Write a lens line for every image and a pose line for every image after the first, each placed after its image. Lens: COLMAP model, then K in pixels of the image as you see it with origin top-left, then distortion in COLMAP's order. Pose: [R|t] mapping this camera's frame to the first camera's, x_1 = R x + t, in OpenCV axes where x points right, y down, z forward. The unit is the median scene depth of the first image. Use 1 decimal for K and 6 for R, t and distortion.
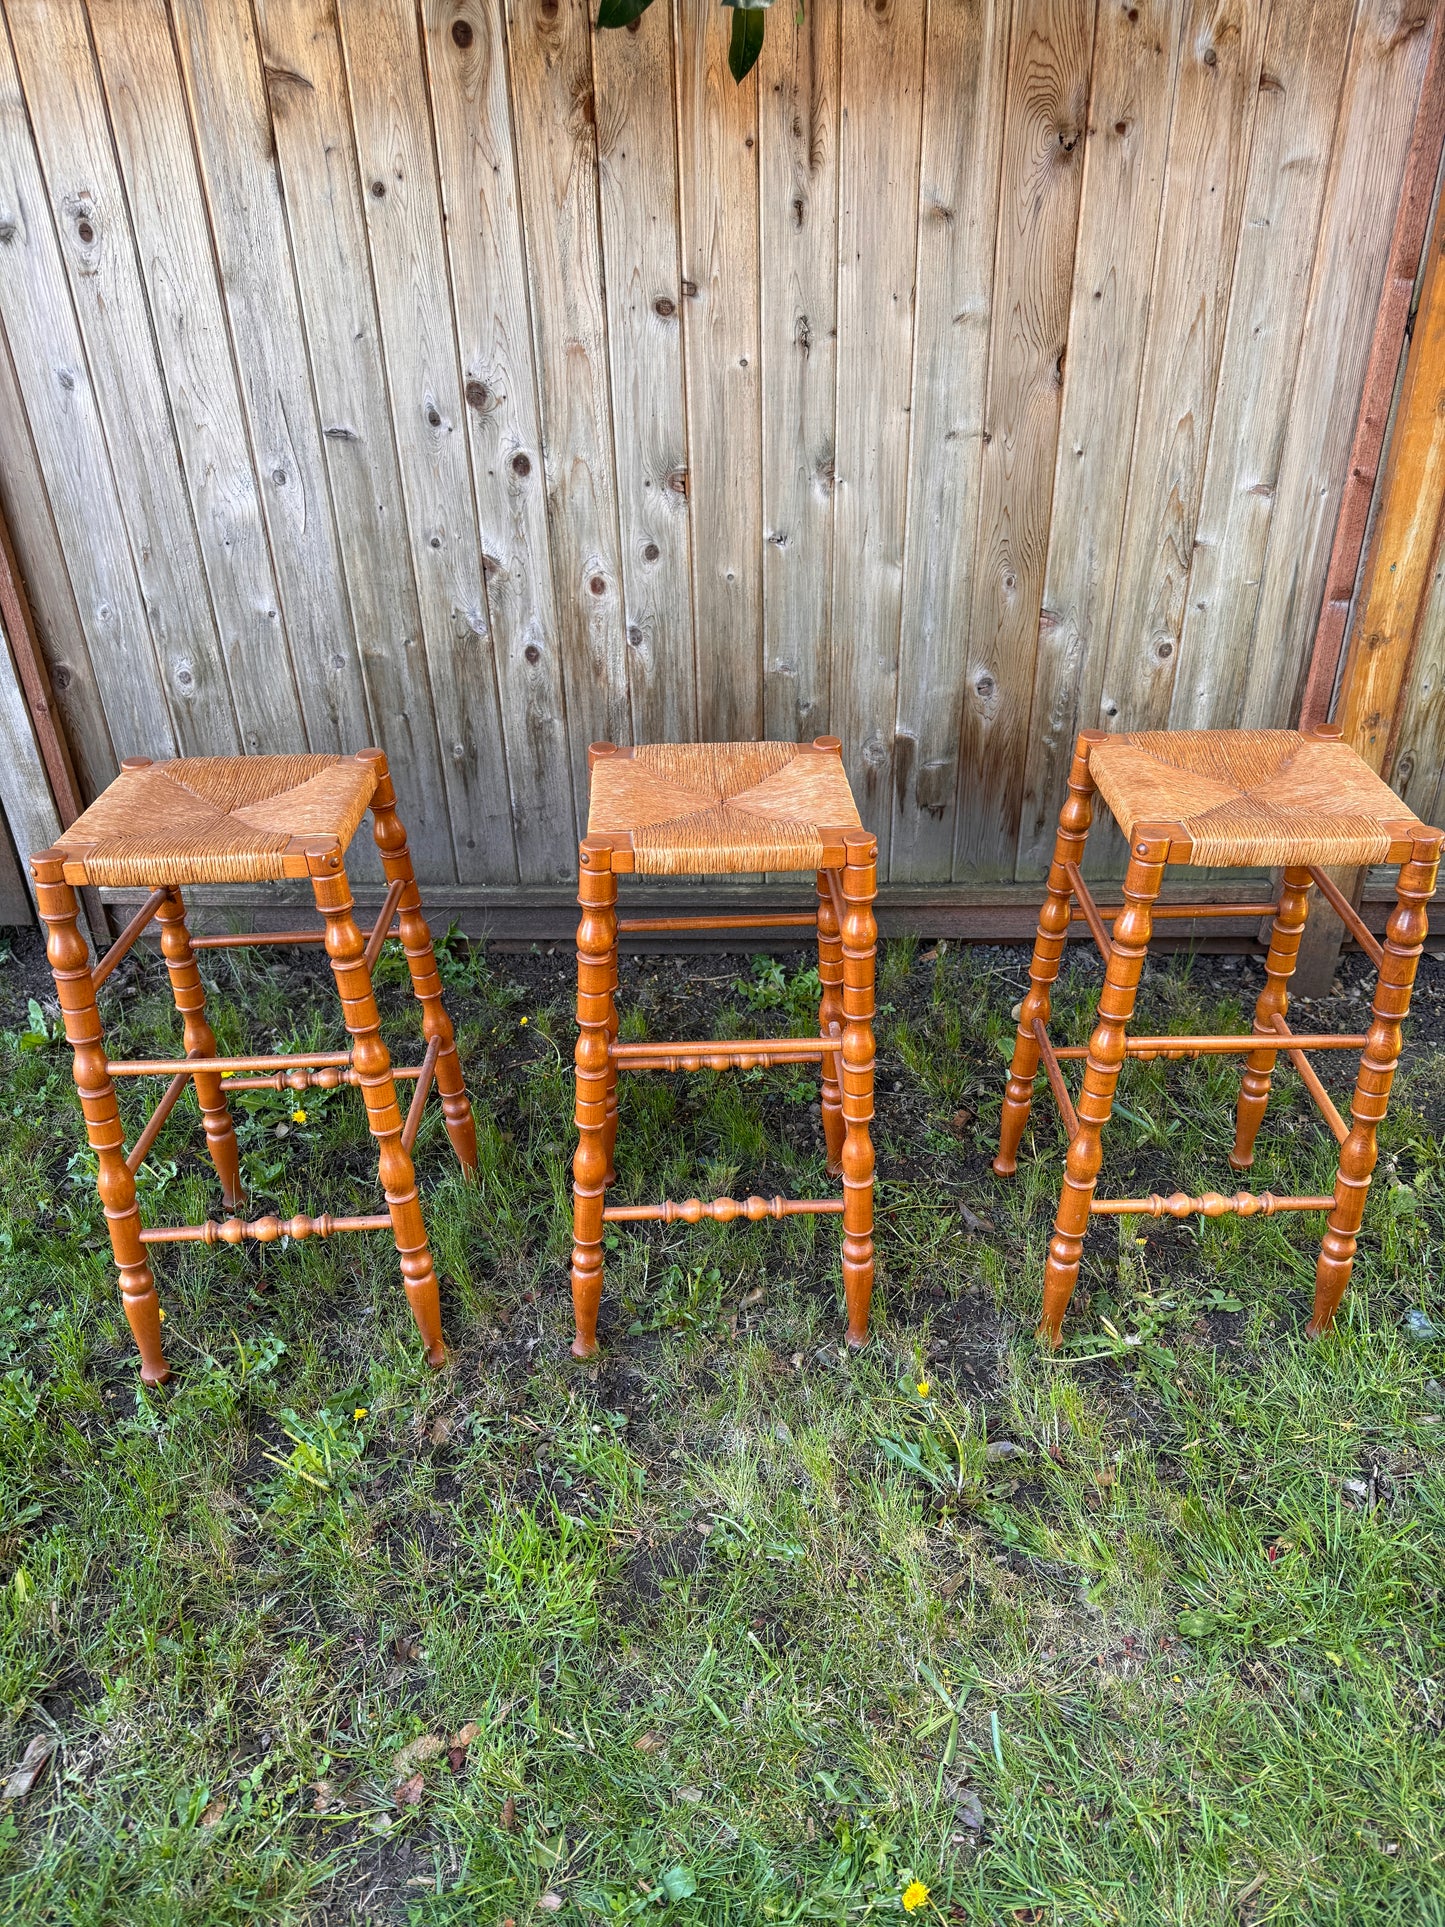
lens RADIAL K [[1373.6, 0, 715.7], [0, 1373.6, 979.8], [0, 0, 1]] dist [0.007149, -0.028743]
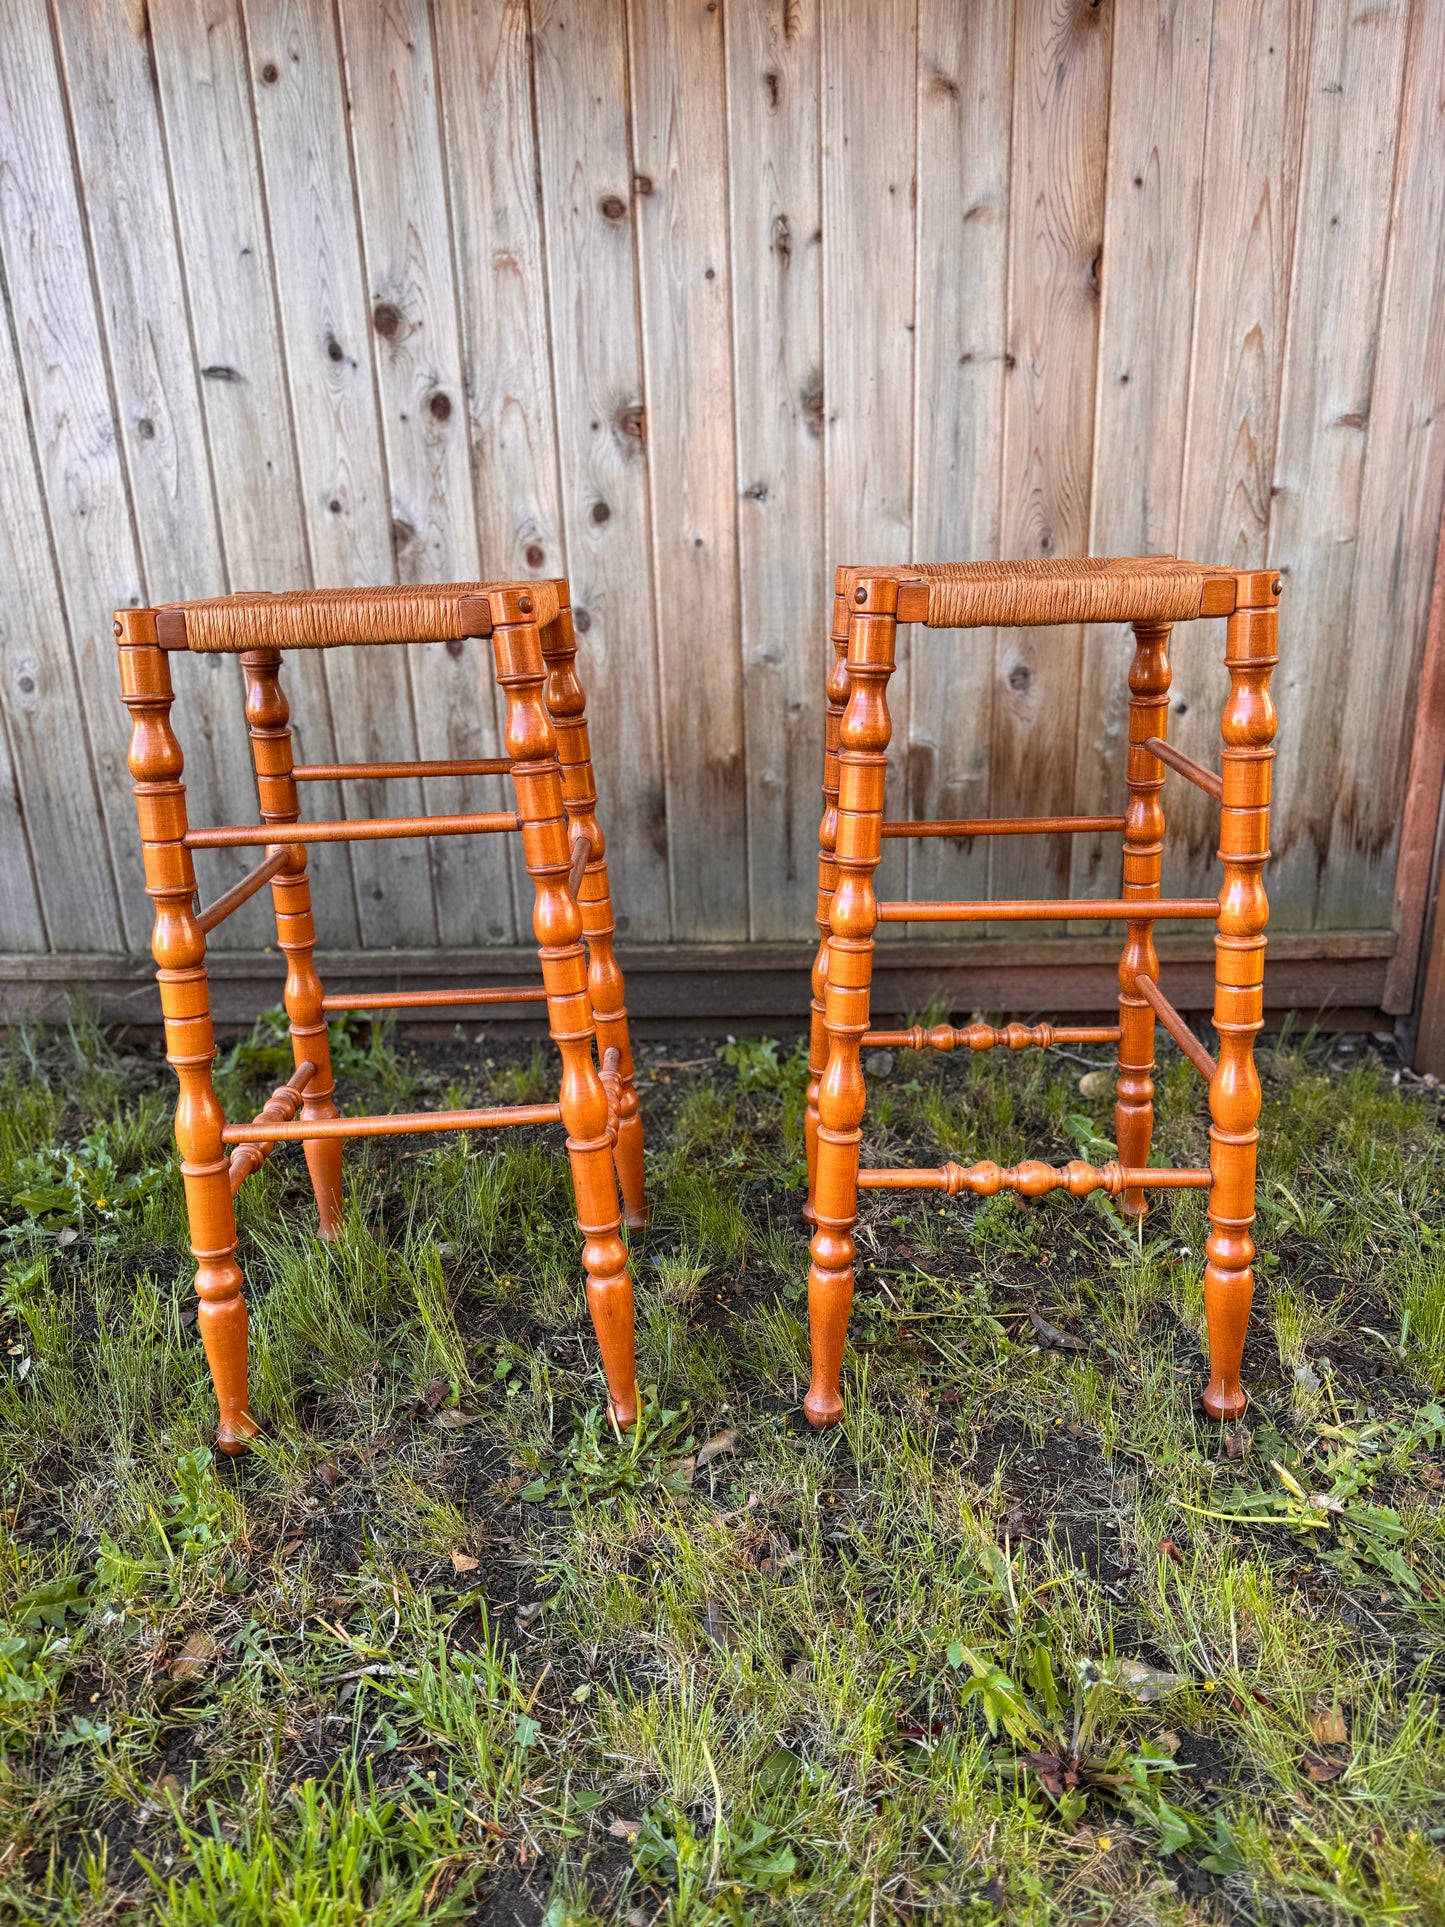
lens RADIAL K [[1373.6, 0, 720.9], [0, 1373.6, 965.6], [0, 0, 1]] dist [0.007149, -0.028743]
pose [[0.999966, -0.008039, -0.001781, 0.024461], [0.007531, 0.980383, -0.196960, 0.115588], [0.003330, 0.196940, 0.980410, 0.270230]]
